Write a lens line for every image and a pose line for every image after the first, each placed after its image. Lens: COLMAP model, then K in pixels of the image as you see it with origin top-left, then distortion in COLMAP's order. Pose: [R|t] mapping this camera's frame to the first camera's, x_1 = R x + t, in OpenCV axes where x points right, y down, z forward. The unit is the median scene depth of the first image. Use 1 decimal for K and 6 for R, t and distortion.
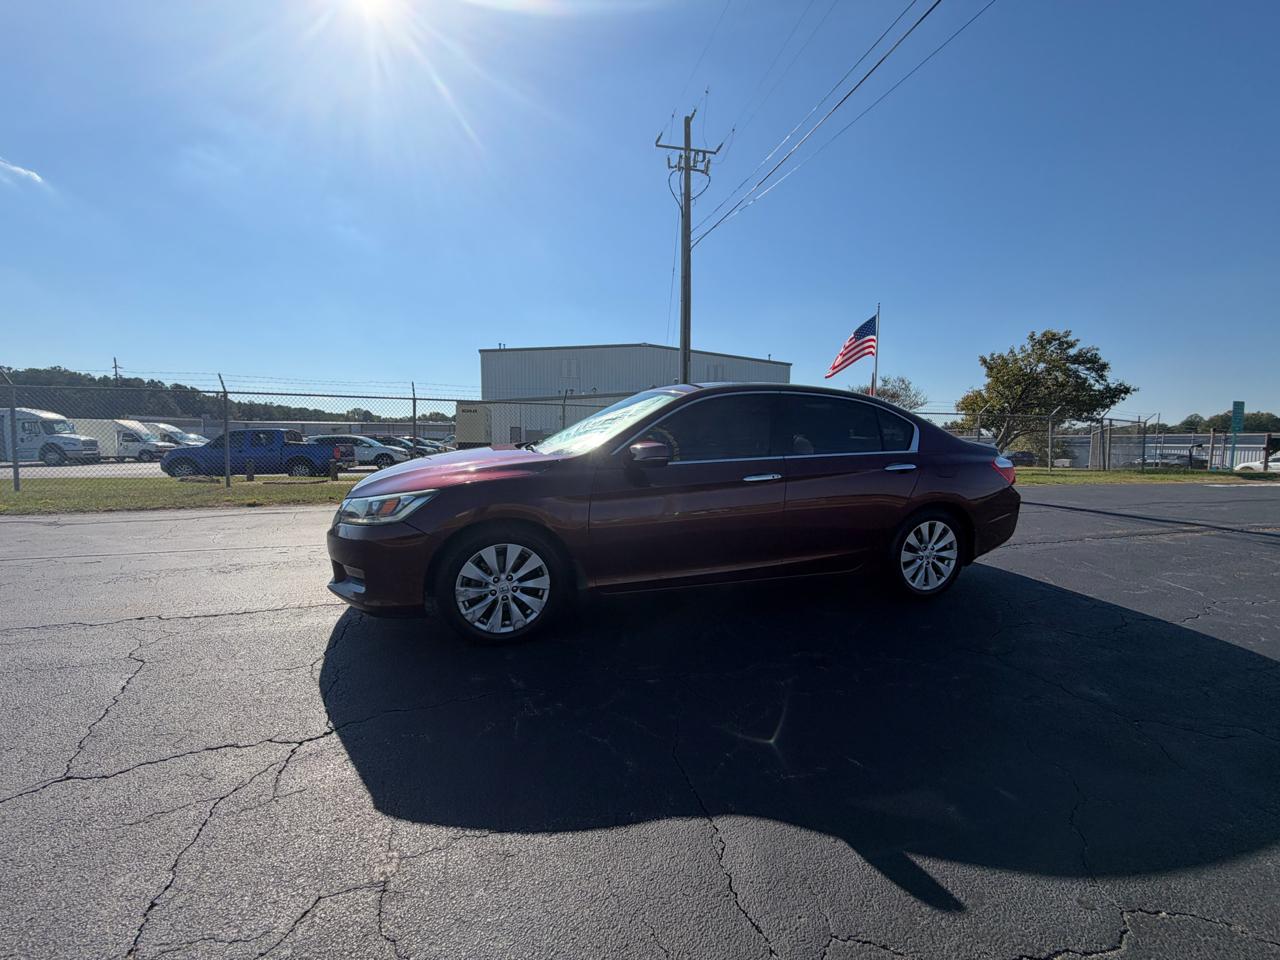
lens RADIAL K [[511.0, 0, 633.3], [0, 511.0, 483.4], [0, 0, 1]] dist [-0.000299, -0.000392]
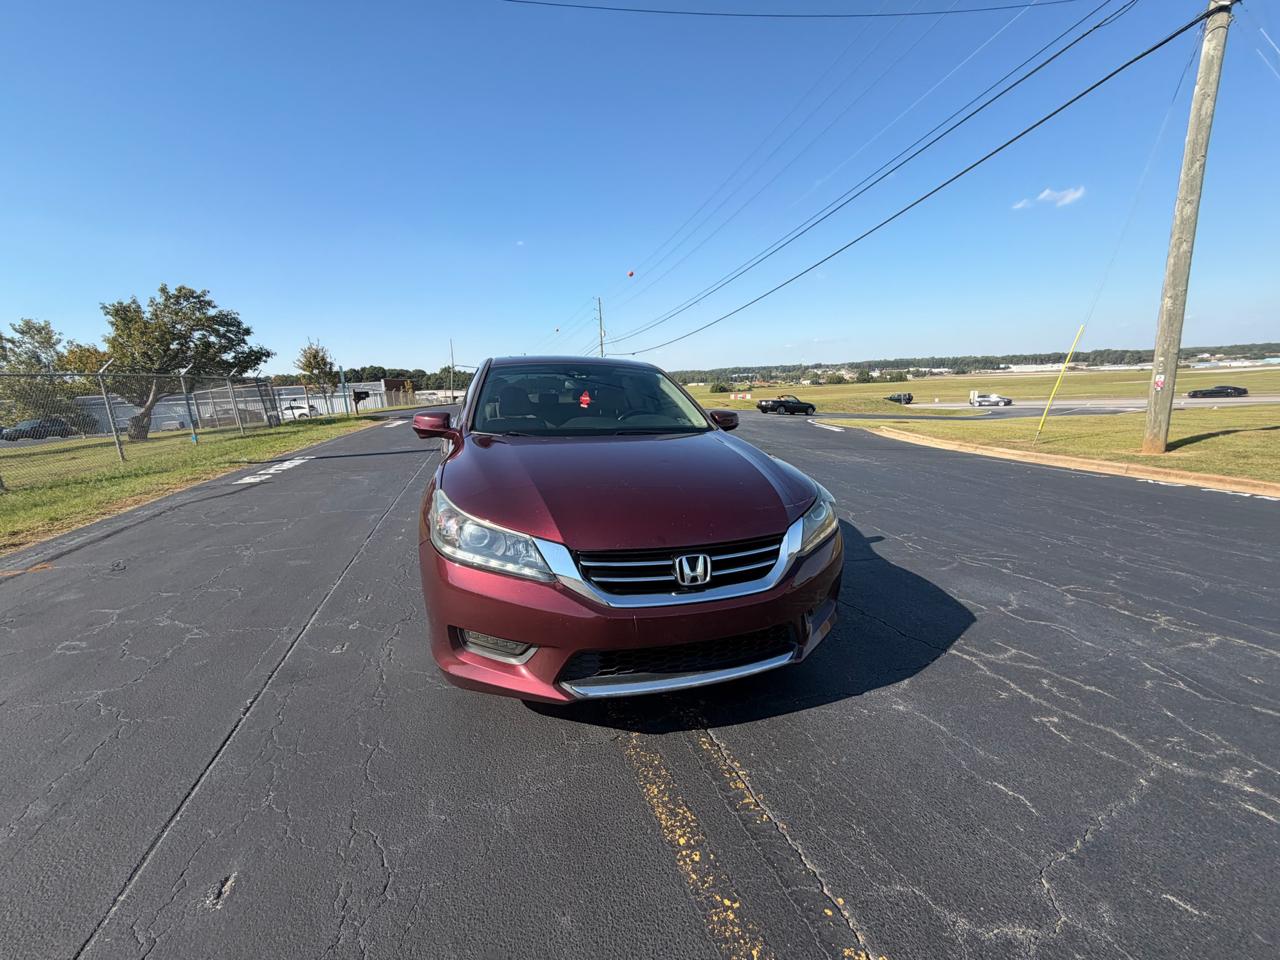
lens RADIAL K [[511.0, 0, 634.6], [0, 511.0, 485.3], [0, 0, 1]] dist [-0.000299, -0.000392]
pose [[-0.005906, -0.212956, 0.977044, -0.209738], [0.131126, 0.968460, 0.211878, -0.033388], [-0.991348, 0.129367, 0.022205, 0.204263]]
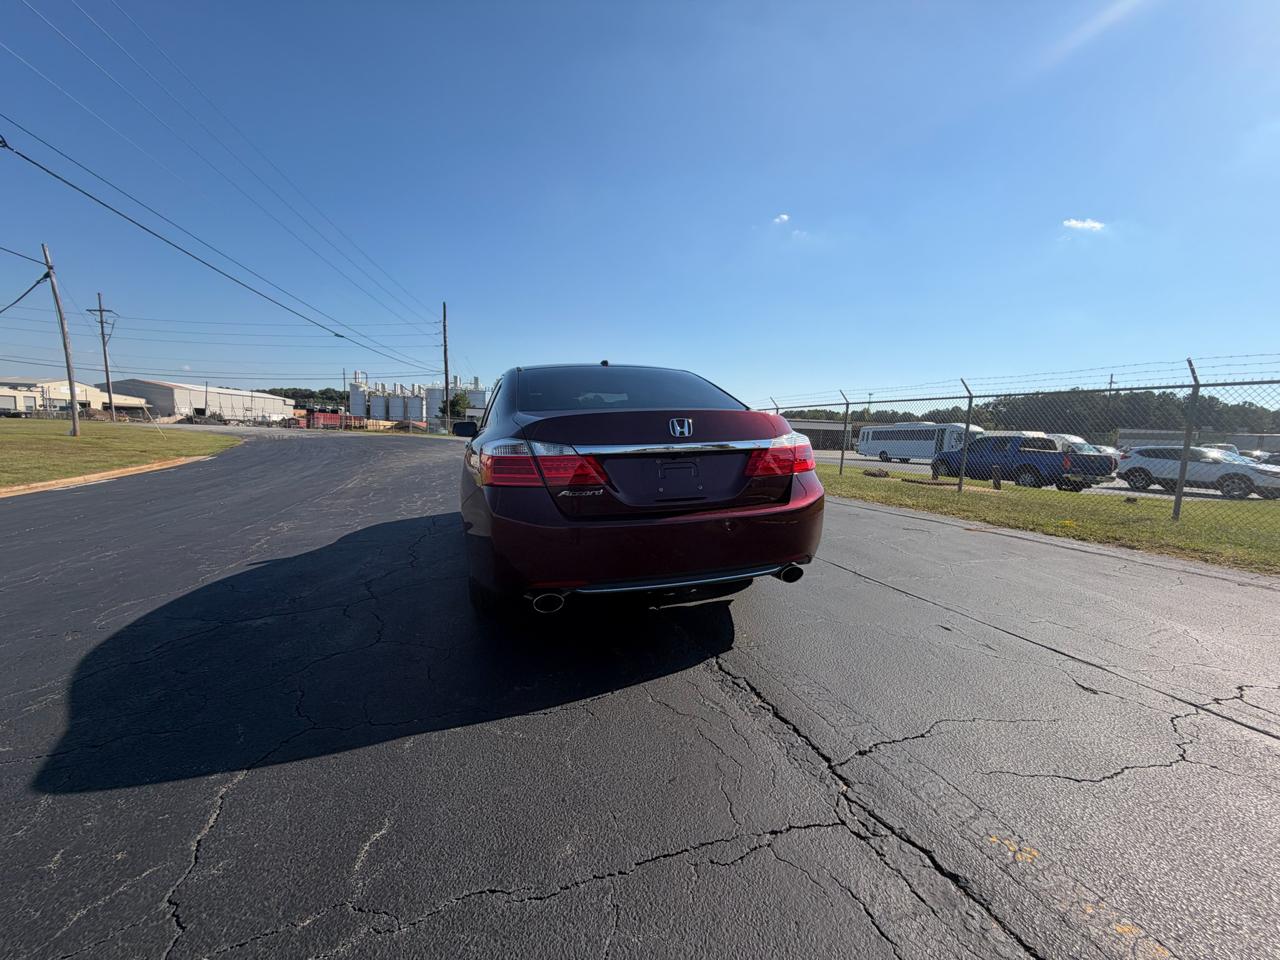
lens RADIAL K [[511.0, 0, 635.6], [0, 511.0, 484.2], [0, 0, 1]] dist [-0.000299, -0.000392]
pose [[0.010797, 0.092085, -0.995693, 0.277376], [-0.117735, 0.988942, 0.090183, -0.016209], [0.992986, 0.116254, 0.021519, 0.257951]]
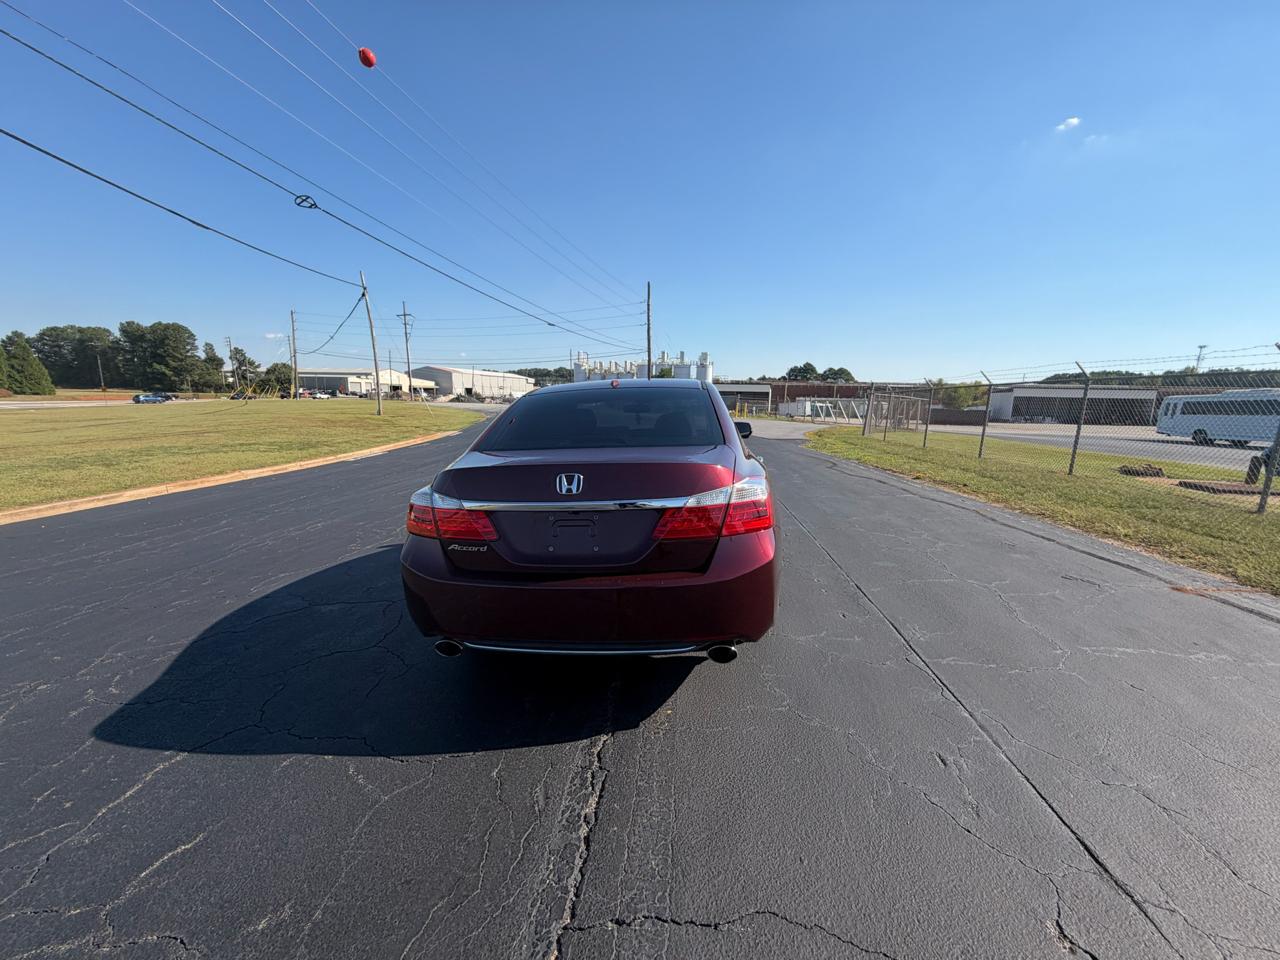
lens RADIAL K [[511.0, 0, 634.5], [0, 511.0, 486.9], [0, 0, 1]] dist [-0.000299, -0.000392]
pose [[-0.379757, 0.141853, -0.914146, 0.249428], [-0.101750, 0.975773, 0.193686, -0.043510], [0.919474, 0.166568, -0.356123, 0.325723]]
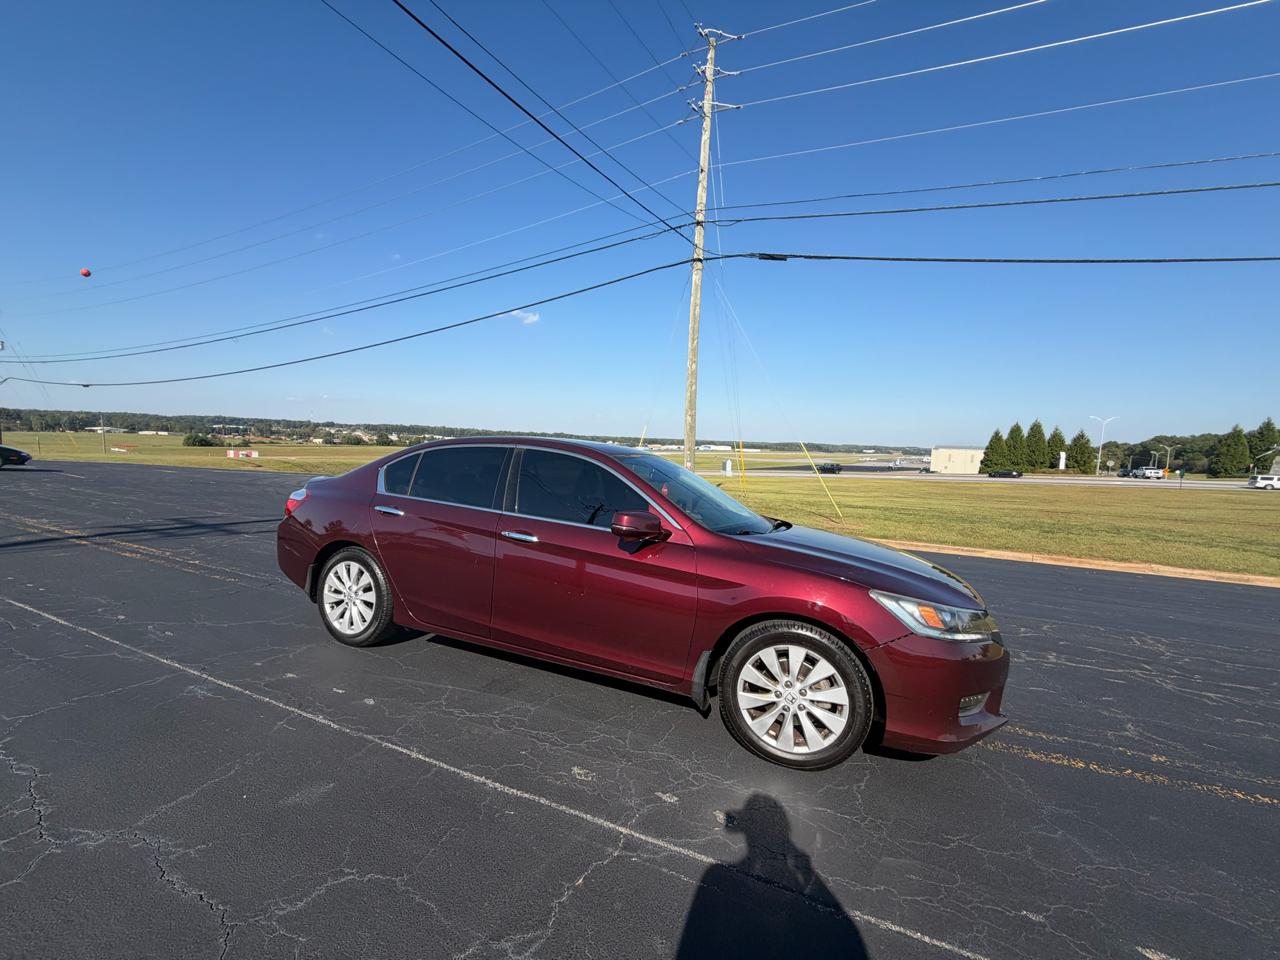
lens RADIAL K [[511.0, 0, 633.3], [0, 511.0, 481.9], [0, 0, 1]] dist [-0.000299, -0.000392]
pose [[-0.769494, -0.090769, 0.632171, -0.127954], [0.007873, 0.988425, 0.151504, -0.060704], [-0.638605, 0.121559, -0.759873, 0.386553]]
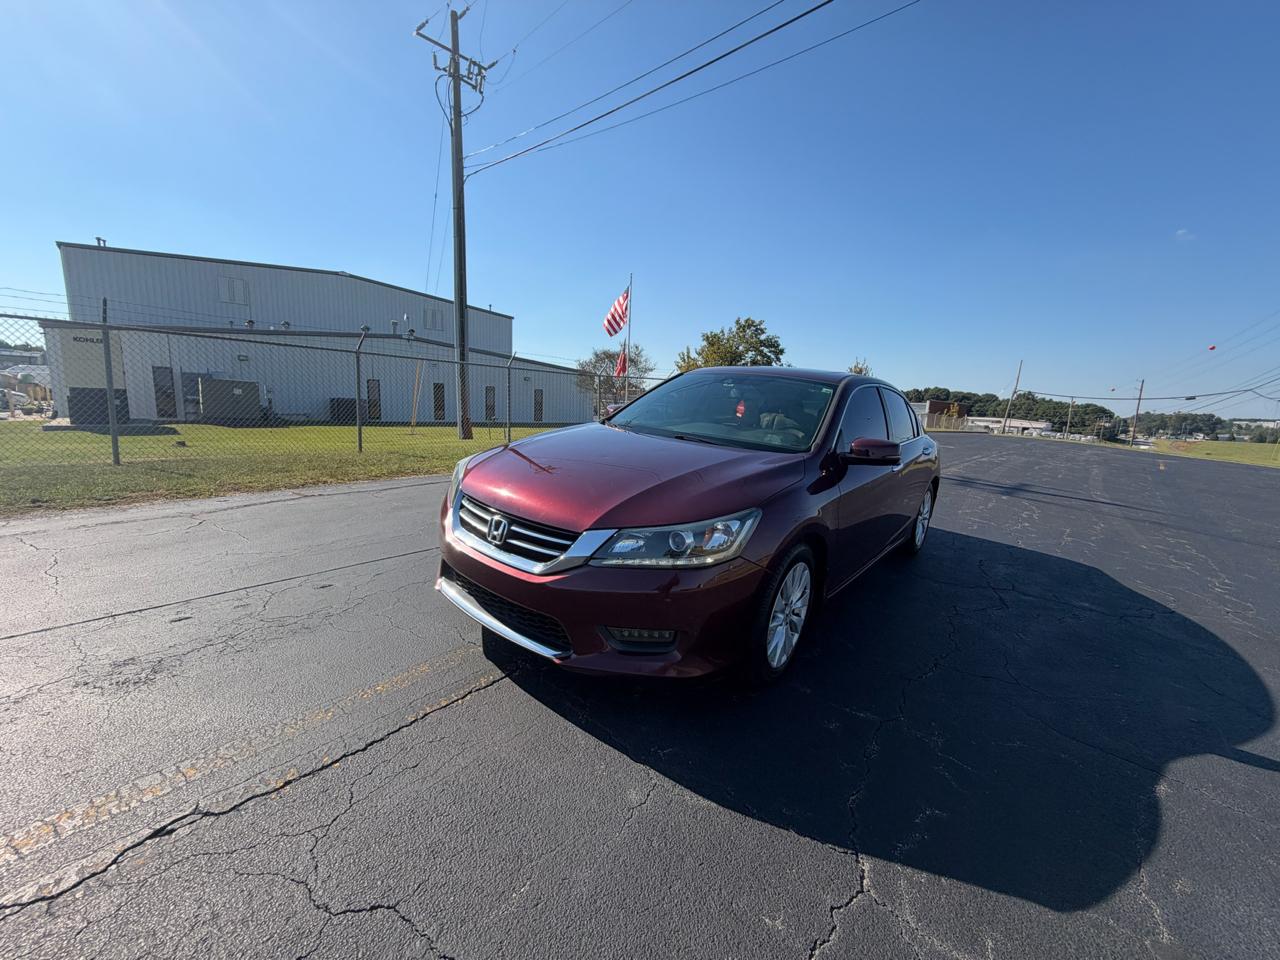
lens RADIAL K [[511.0, 0, 633.5], [0, 511.0, 483.9], [0, 0, 1]] dist [-0.000299, -0.000392]
pose [[0.836786, -0.062631, 0.543936, -0.150565], [0.012244, 0.995328, 0.095771, -0.015942], [-0.547393, -0.073480, 0.833644, 0.072619]]
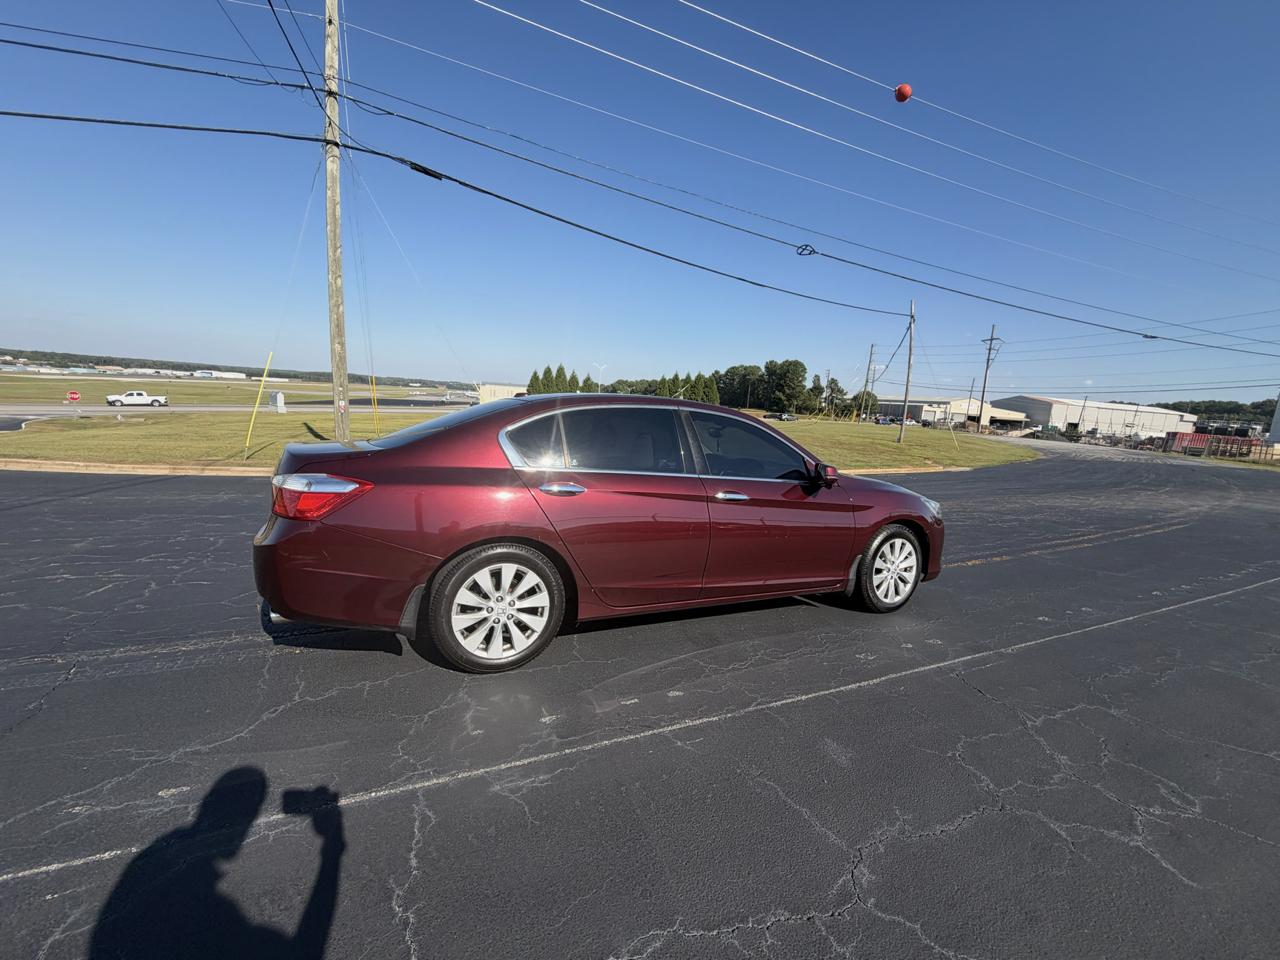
lens RADIAL K [[511.0, 0, 633.1], [0, 511.0, 484.4], [0, 0, 1]] dist [-0.000299, -0.000392]
pose [[-0.986604, -0.055099, -0.153549, 0.064621], [-0.092039, 0.965132, 0.245051, -0.062562], [0.134693, 0.255901, -0.957273, 0.449141]]
